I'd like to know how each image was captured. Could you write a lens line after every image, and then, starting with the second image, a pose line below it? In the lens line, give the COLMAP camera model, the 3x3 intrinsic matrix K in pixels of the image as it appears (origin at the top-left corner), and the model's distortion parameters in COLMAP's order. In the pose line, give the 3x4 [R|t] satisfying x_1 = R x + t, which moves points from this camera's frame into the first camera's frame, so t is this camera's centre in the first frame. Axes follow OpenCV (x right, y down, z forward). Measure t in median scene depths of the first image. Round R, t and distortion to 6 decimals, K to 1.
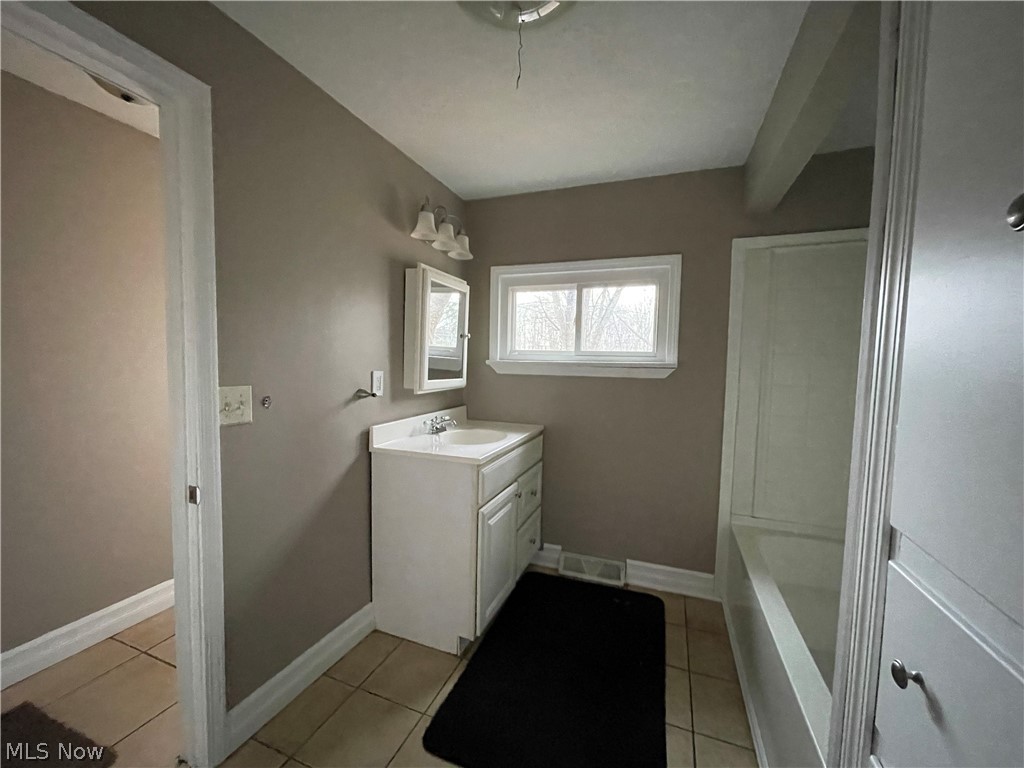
lens RADIAL K [[420.1, 0, 512.0], [0, 420.1, 384.0], [0, 0, 1]] dist [-0.002666, -0.000304]
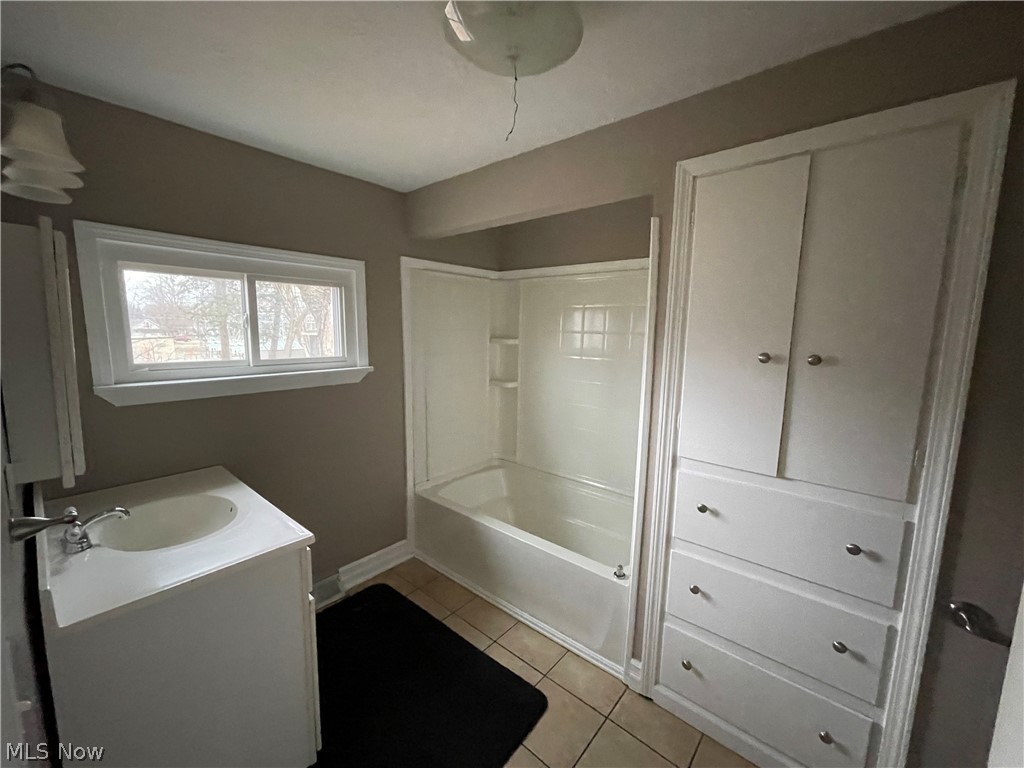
lens RADIAL K [[411.4, 0, 509.8], [0, 411.4, 391.8], [0, 0, 1]] dist [-0.000587, -0.000066]
pose [[0.345772, -0.146018, 0.926888, -0.441061], [0.059049, 0.989246, 0.133814, -0.102165], [-0.936459, 0.008463, 0.350675, 0.301492]]
